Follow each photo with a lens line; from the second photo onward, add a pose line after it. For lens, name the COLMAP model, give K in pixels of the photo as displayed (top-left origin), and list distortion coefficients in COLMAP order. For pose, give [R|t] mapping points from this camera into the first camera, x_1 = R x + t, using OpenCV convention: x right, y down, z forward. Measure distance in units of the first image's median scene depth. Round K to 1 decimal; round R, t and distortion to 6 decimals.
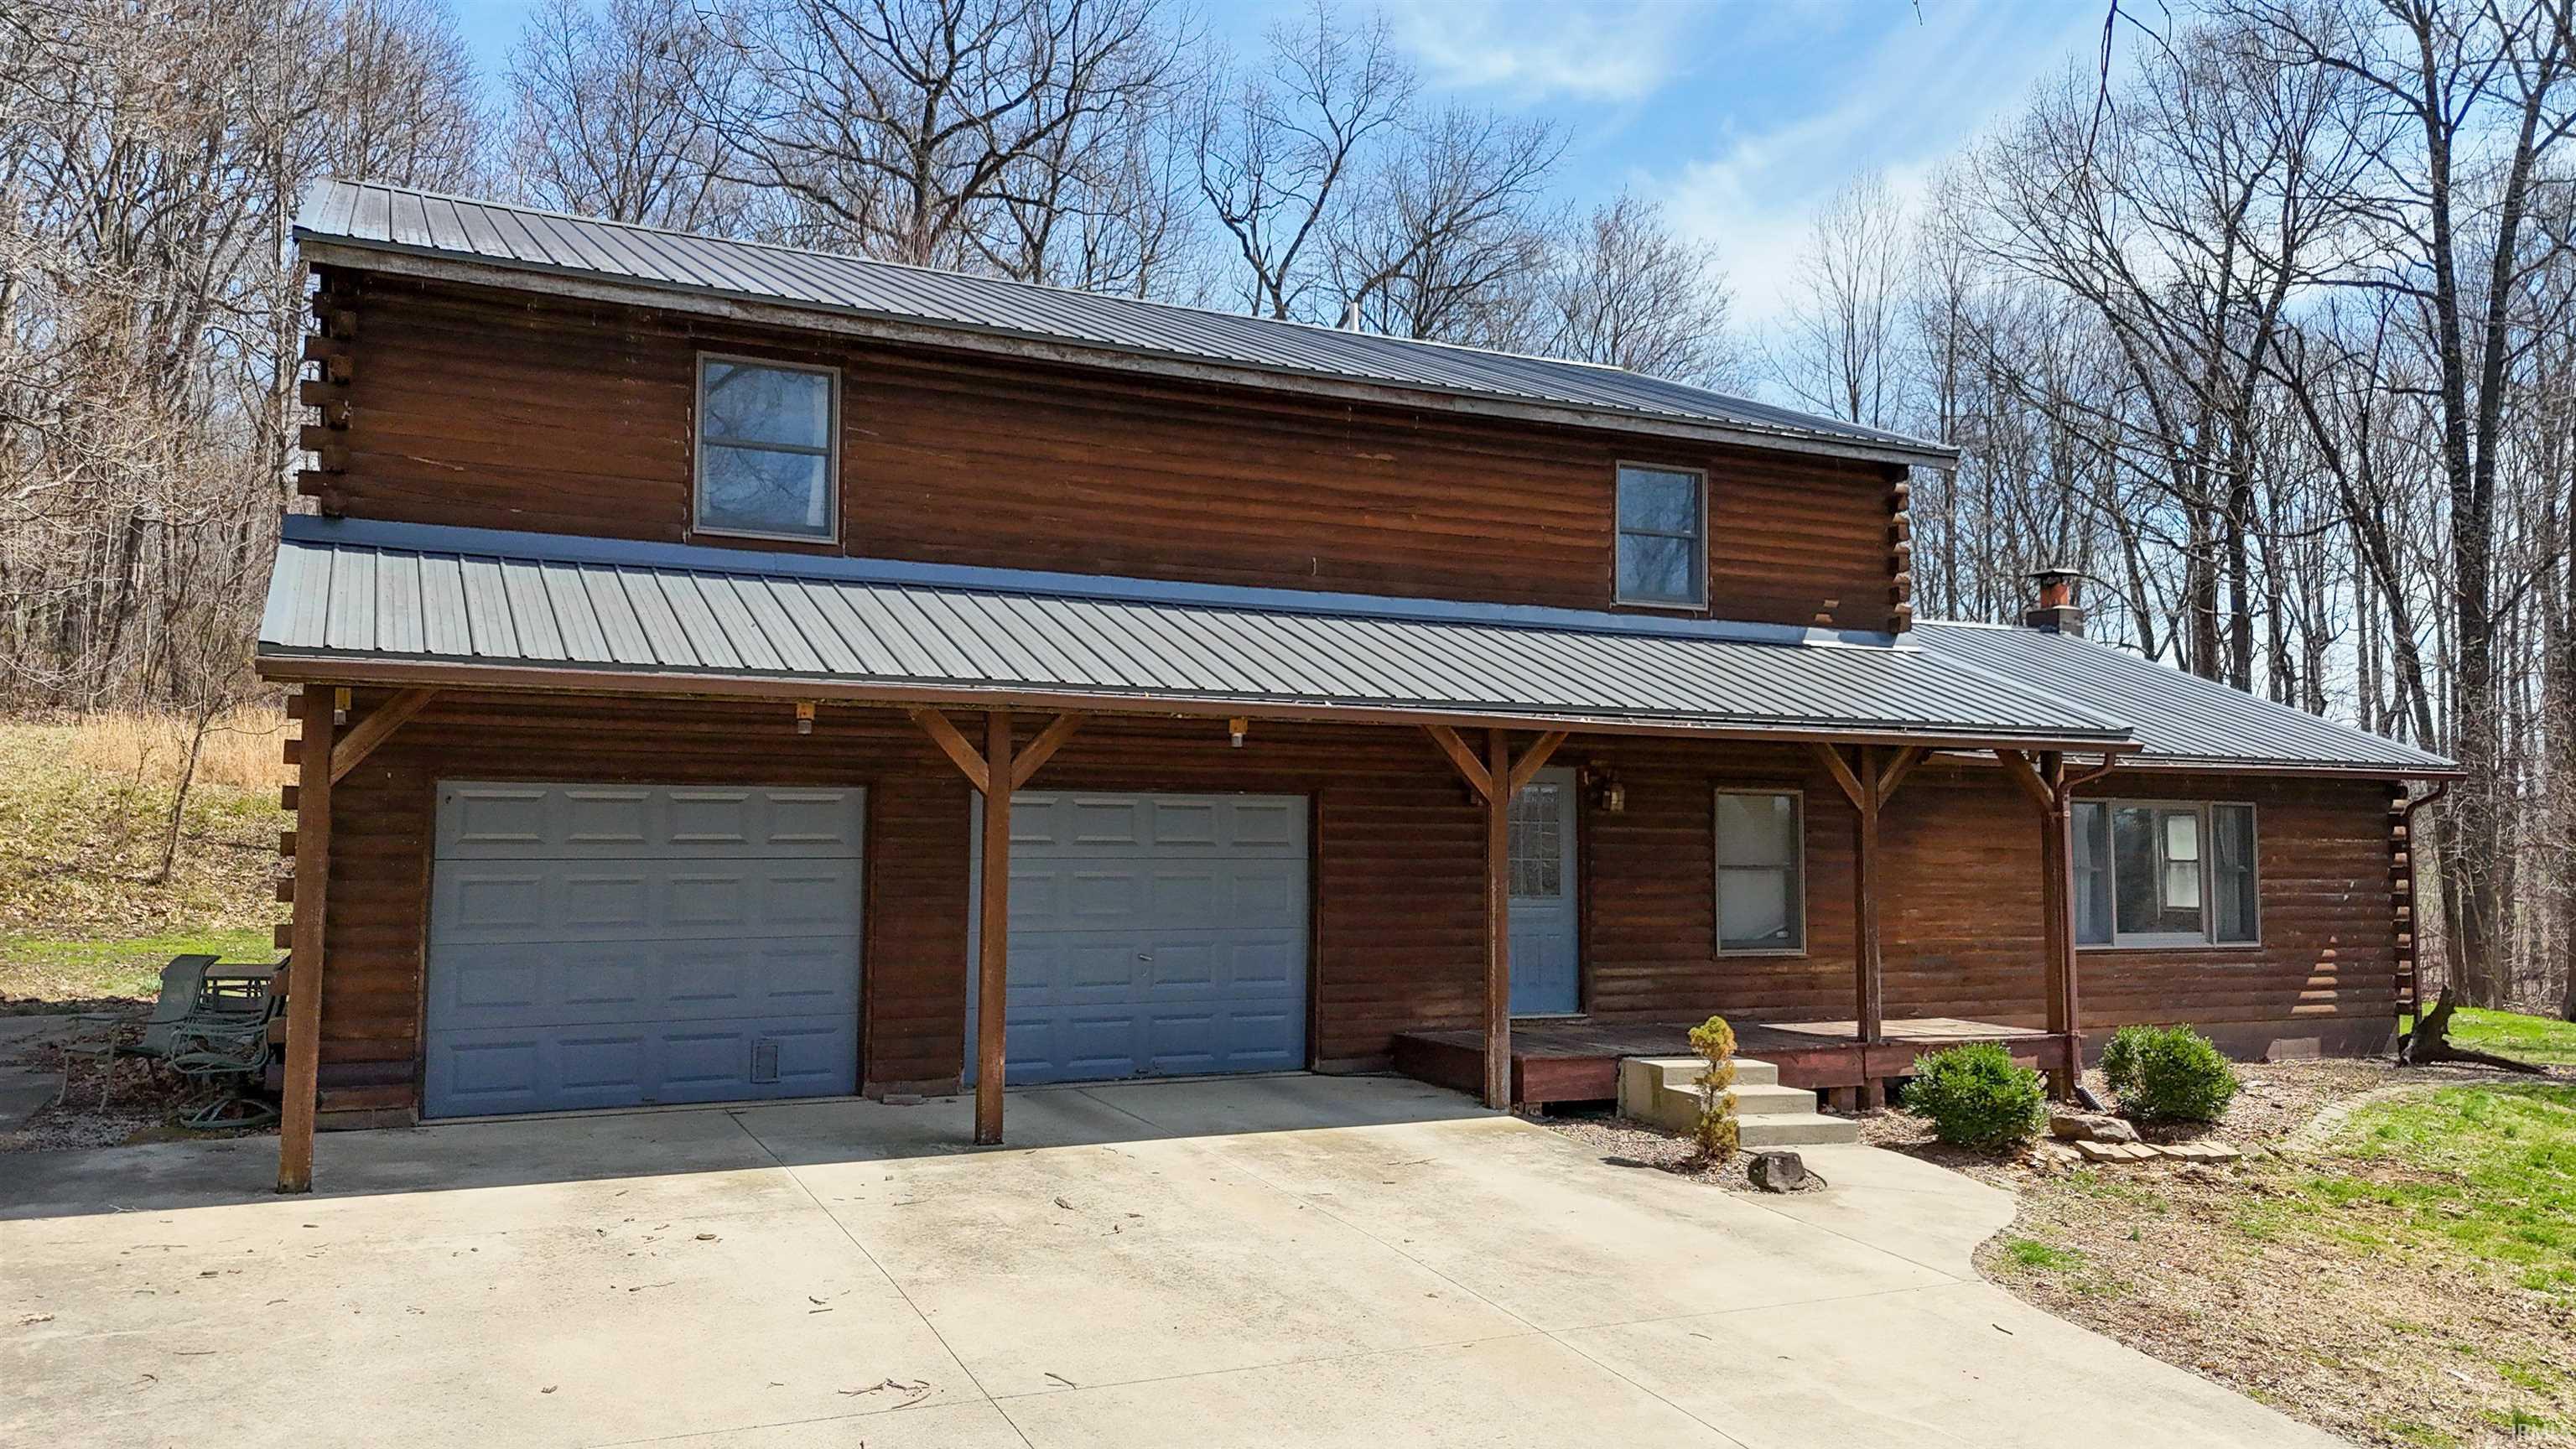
lens RADIAL K [[1904.5, 0, 1288.0], [0, 1904.5, 724.5], [0, 0, 1]] dist [0.118421, -0.214669]
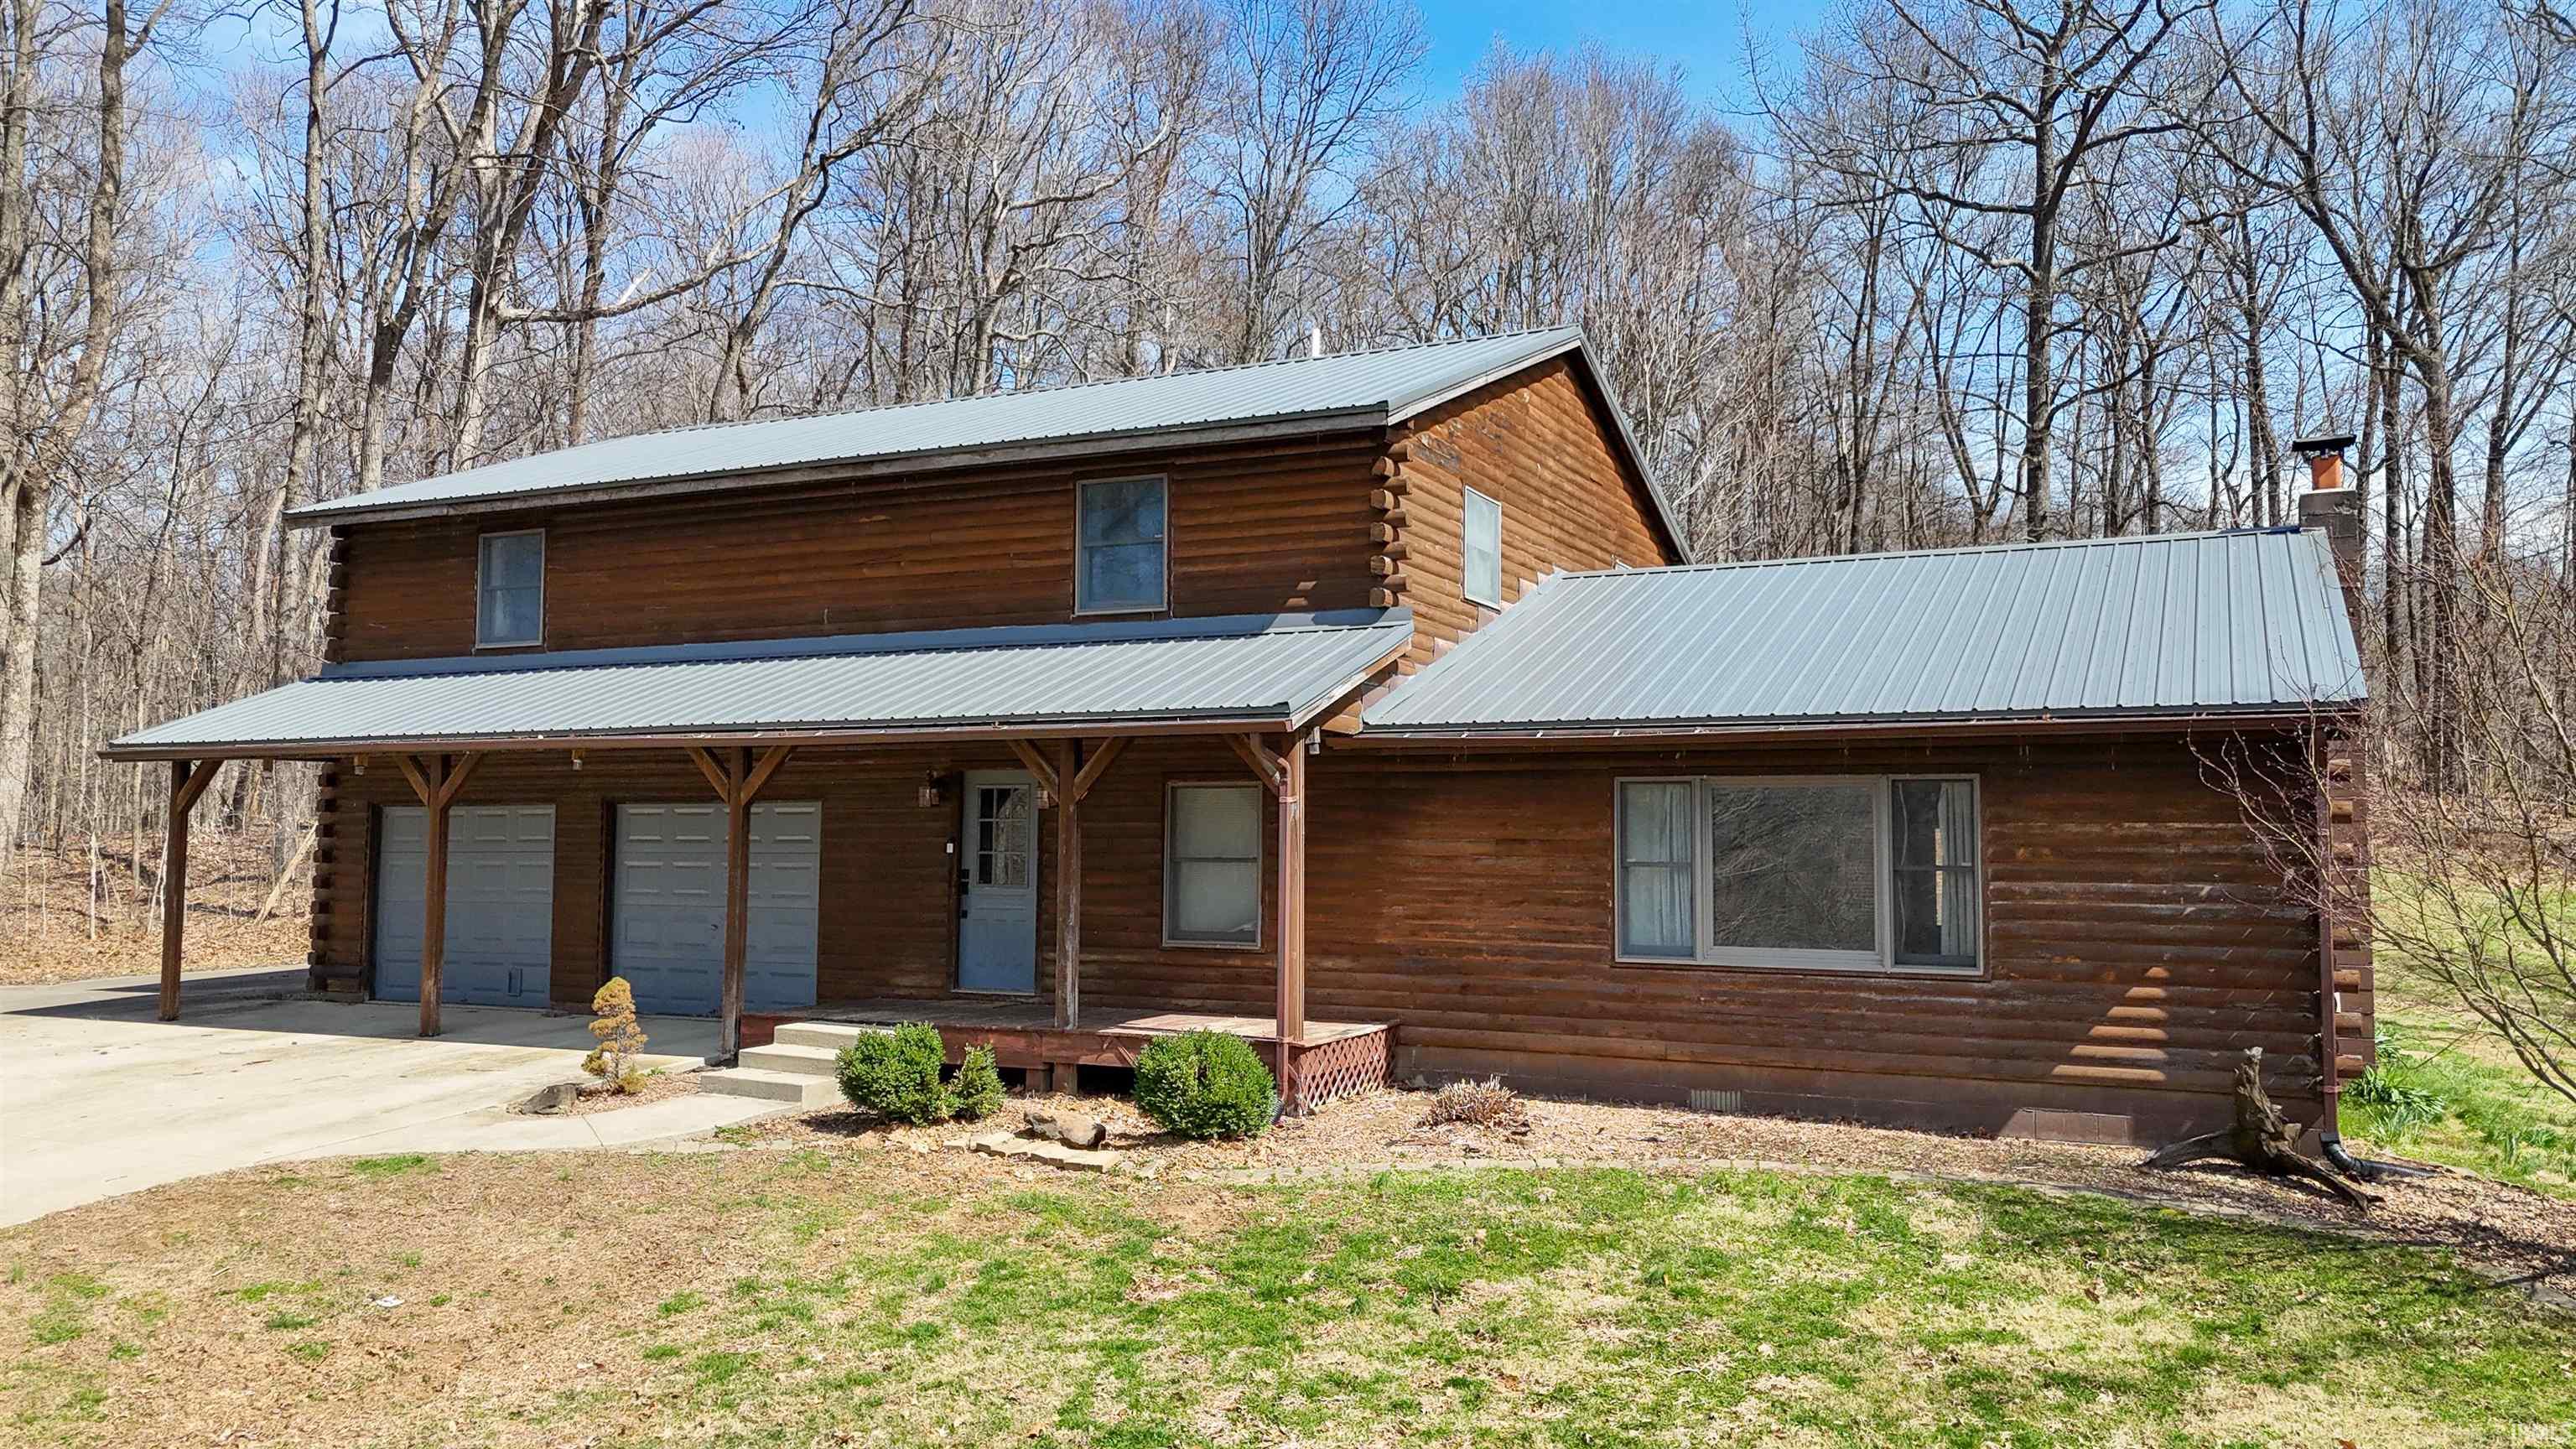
lens RADIAL K [[1904.5, 0, 1288.0], [0, 1904.5, 724.5], [0, 0, 1]] dist [0.118421, -0.214669]
pose [[0.616442, -0.054704, -0.785498, 1.085627], [0.050270, 0.998283, -0.030071, 0.036720], [0.785794, -0.020950, 0.618134, 0.427870]]
